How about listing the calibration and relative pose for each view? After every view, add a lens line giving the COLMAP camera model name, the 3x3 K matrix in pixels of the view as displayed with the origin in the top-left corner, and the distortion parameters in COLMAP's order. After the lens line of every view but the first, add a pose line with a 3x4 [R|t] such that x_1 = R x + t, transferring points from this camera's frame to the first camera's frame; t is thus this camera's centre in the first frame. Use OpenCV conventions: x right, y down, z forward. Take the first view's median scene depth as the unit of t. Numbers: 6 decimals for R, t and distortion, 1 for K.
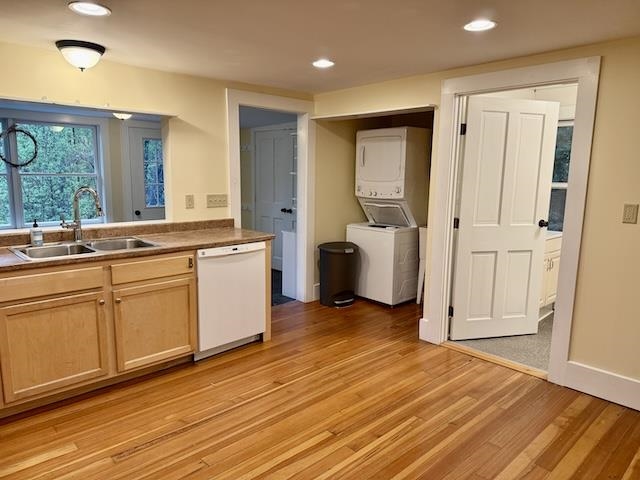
lens RADIAL K [[455.0, 0, 321.3], [0, 455.0, 241.4], [0, 0, 1]] dist [0.139604, -0.179225]
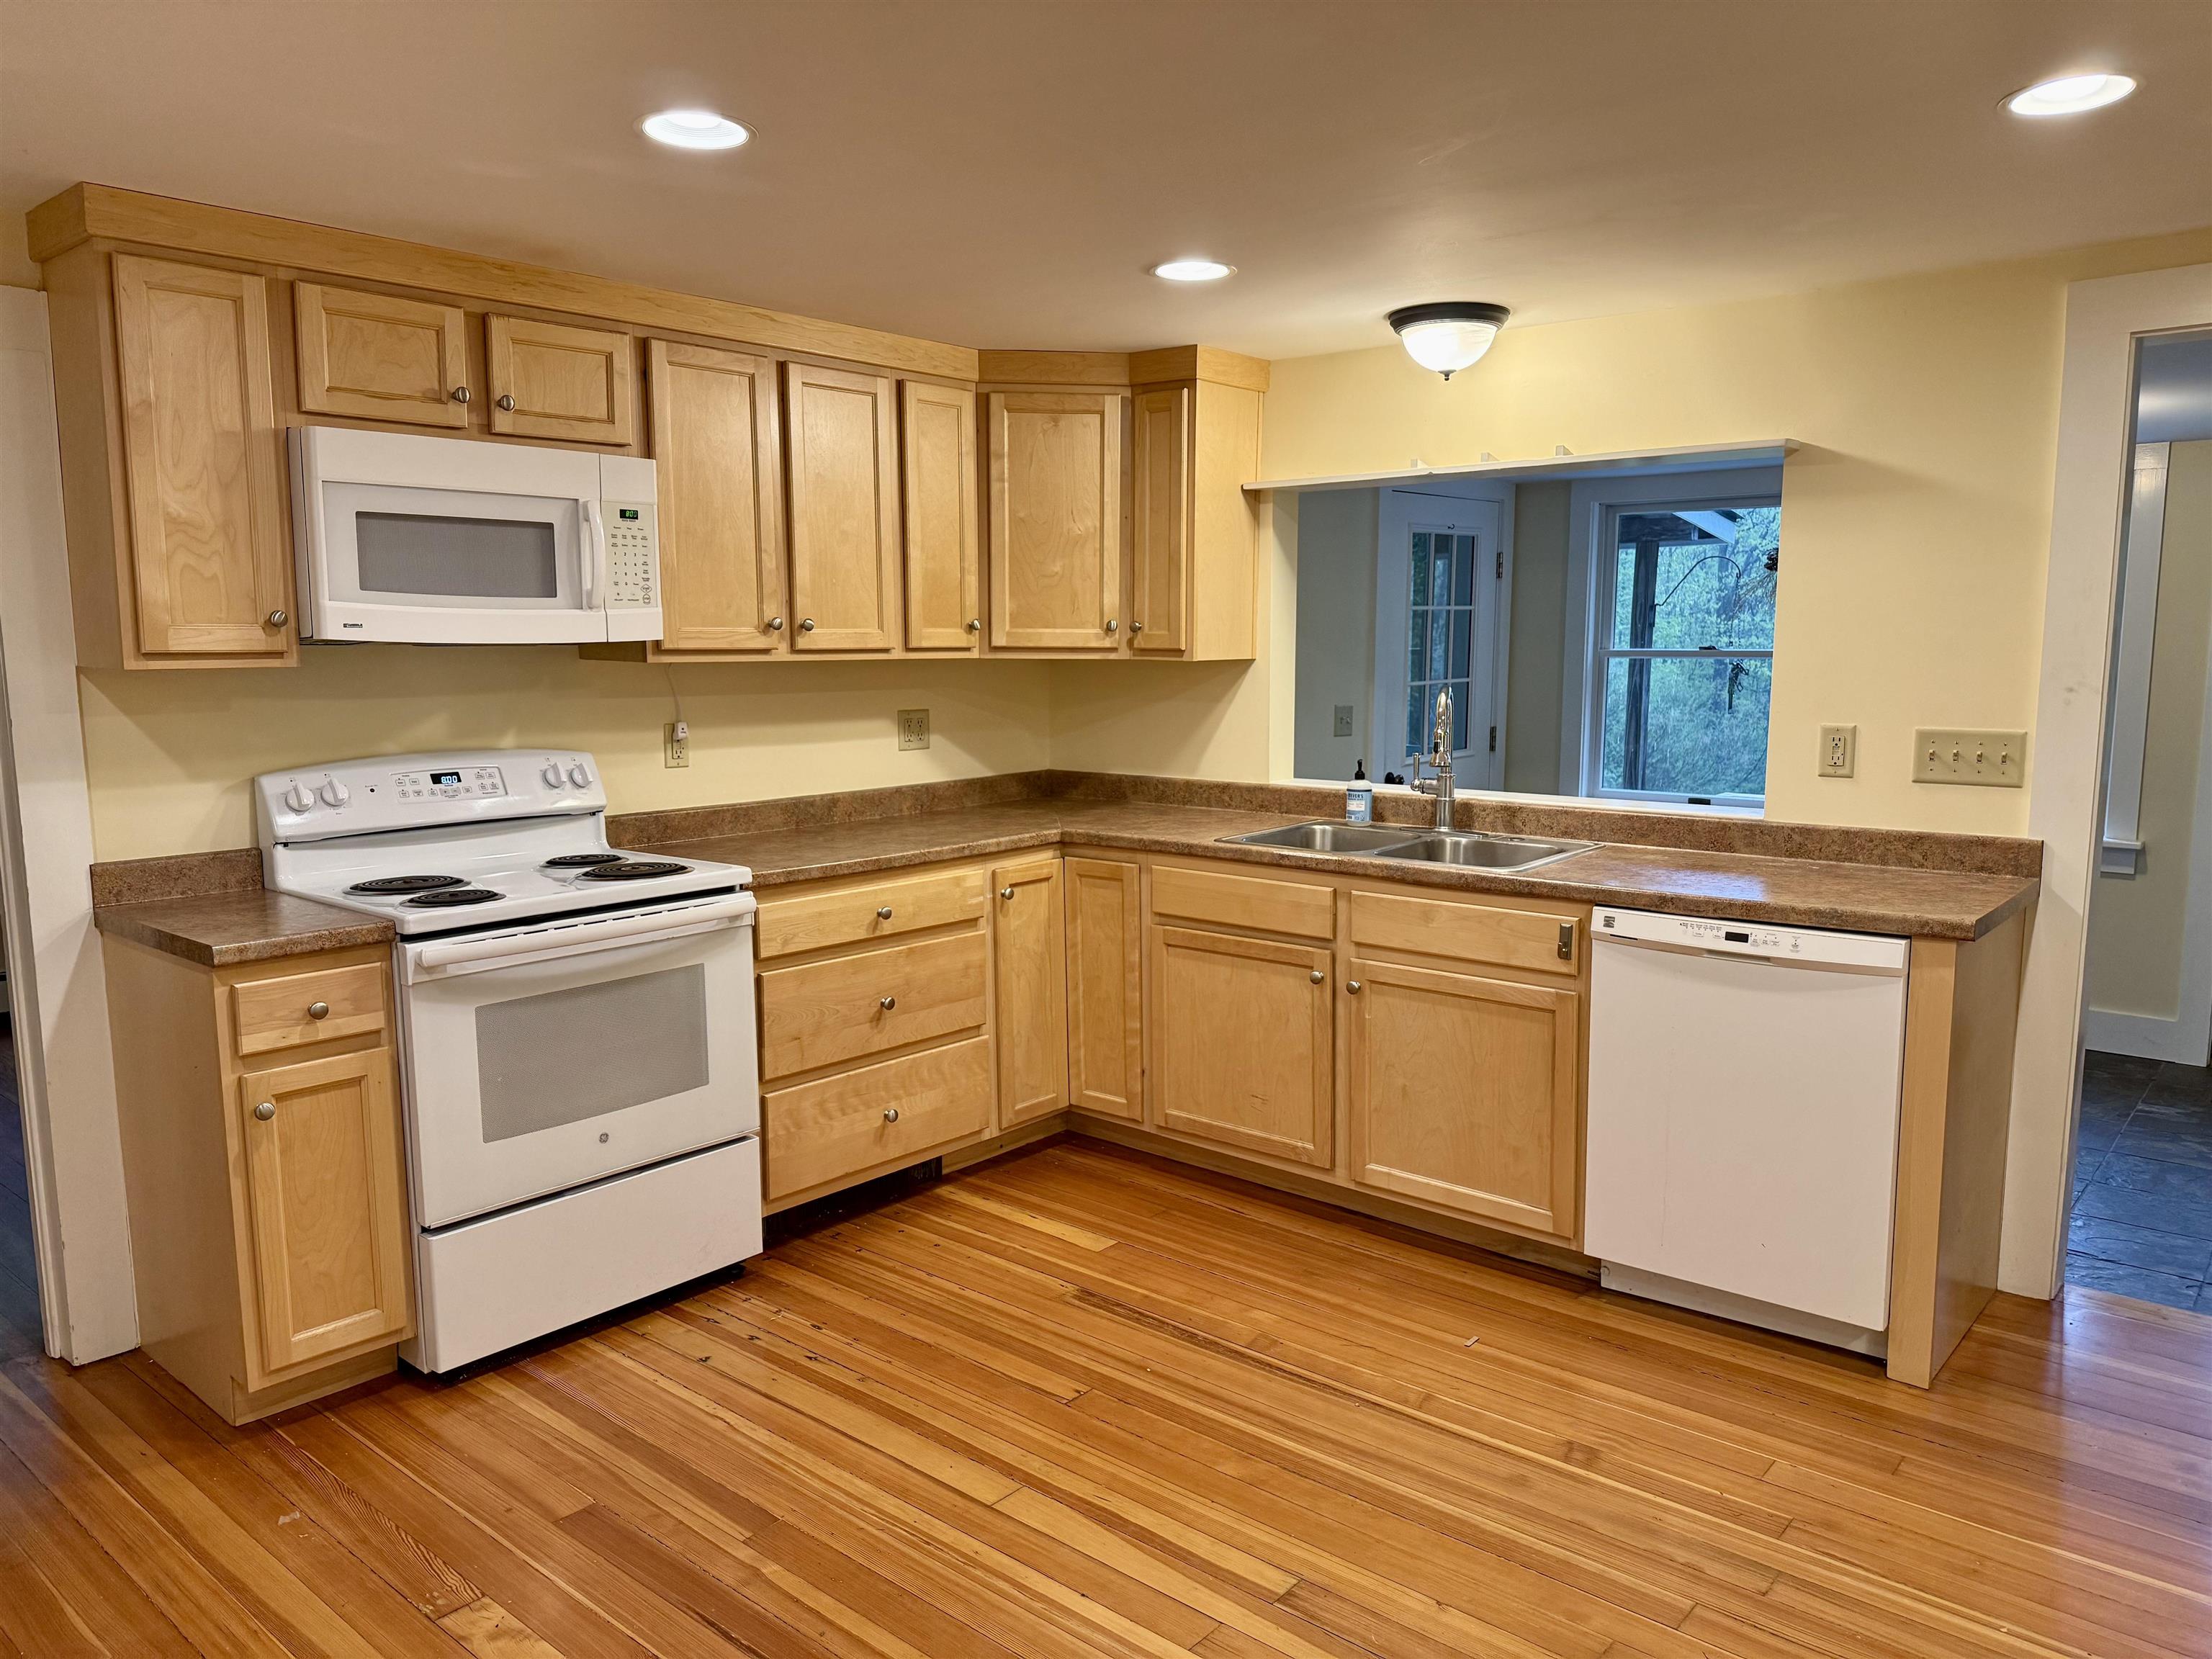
lens RADIAL K [[1572.6, 0, 1110.4], [0, 1572.6, 834.2], [0, 0, 1]] dist [0.139604, -0.179225]
pose [[0.094758, 0.114280, -0.988919, 0.709055], [-0.148871, 0.983845, 0.099429, -0.082236], [0.984306, 0.137800, 0.110241, 0.577406]]
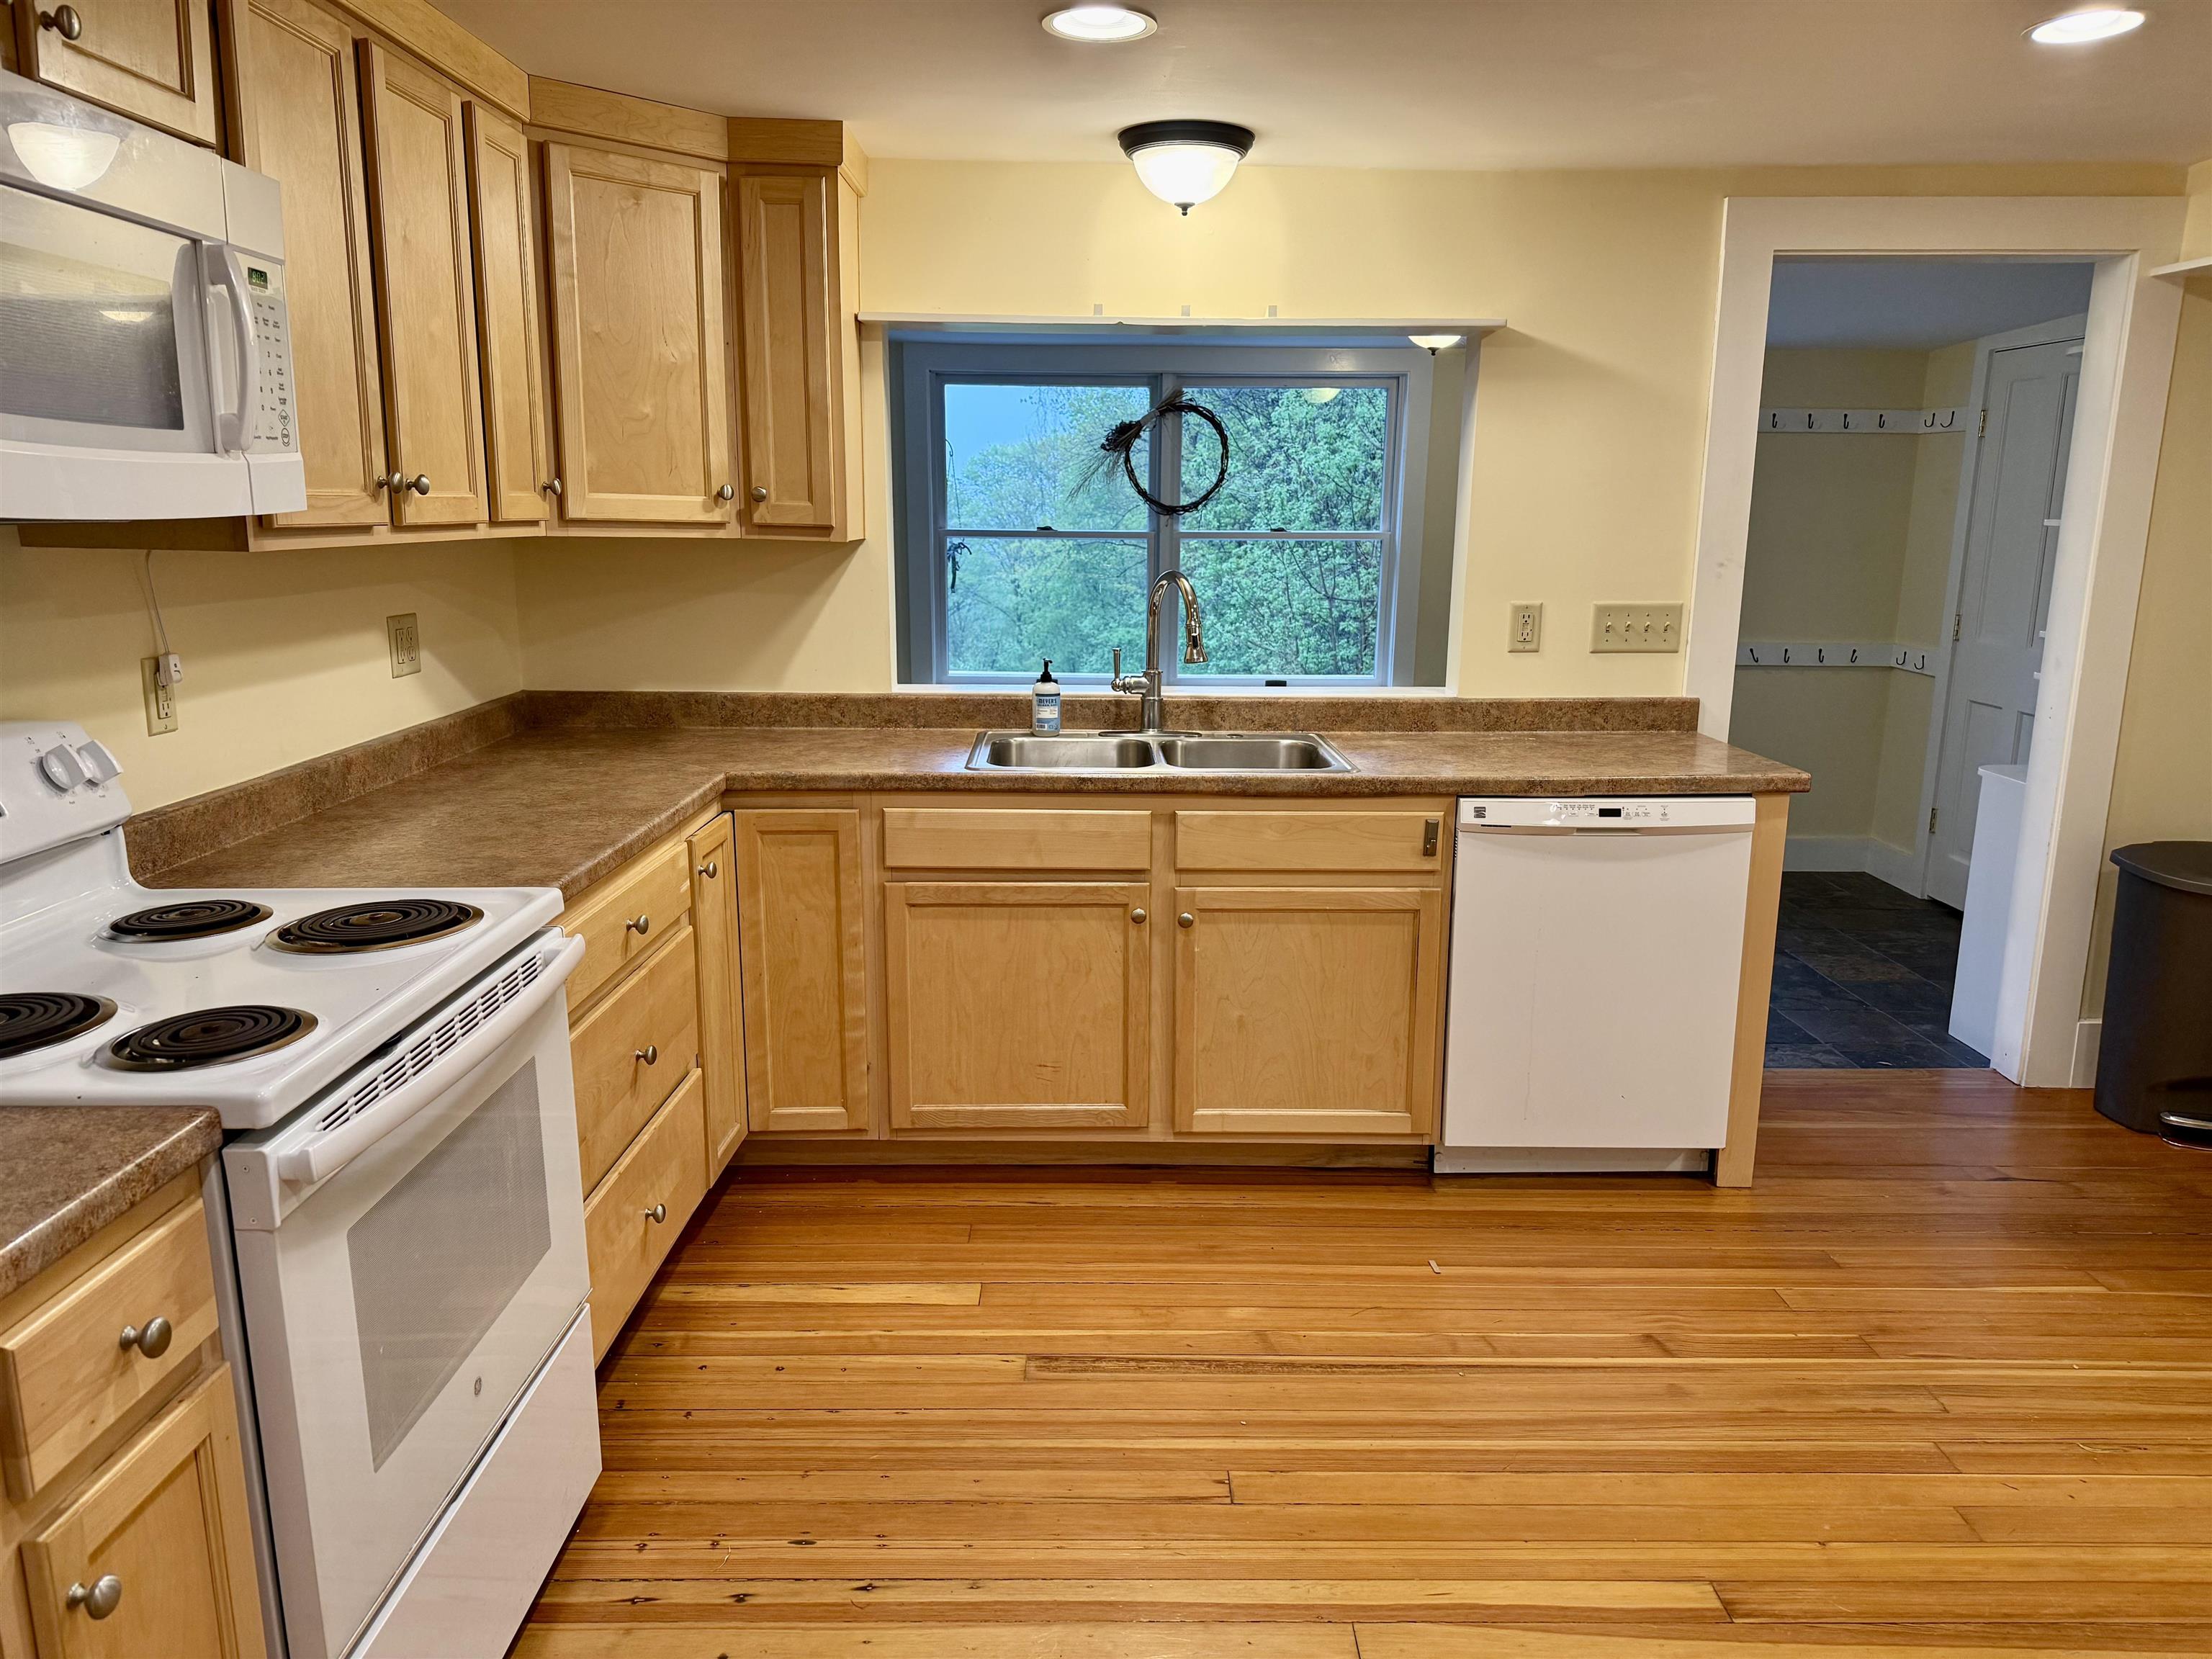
lens RADIAL K [[1572.6, 0, 1110.4], [0, 1572.6, 834.2], [0, 0, 1]] dist [0.139604, -0.179225]
pose [[0.728883, 0.133566, -0.671483, 0.240274], [-0.104072, 0.991003, 0.084154, -0.019401], [0.676682, 0.008544, 0.736226, 0.122153]]
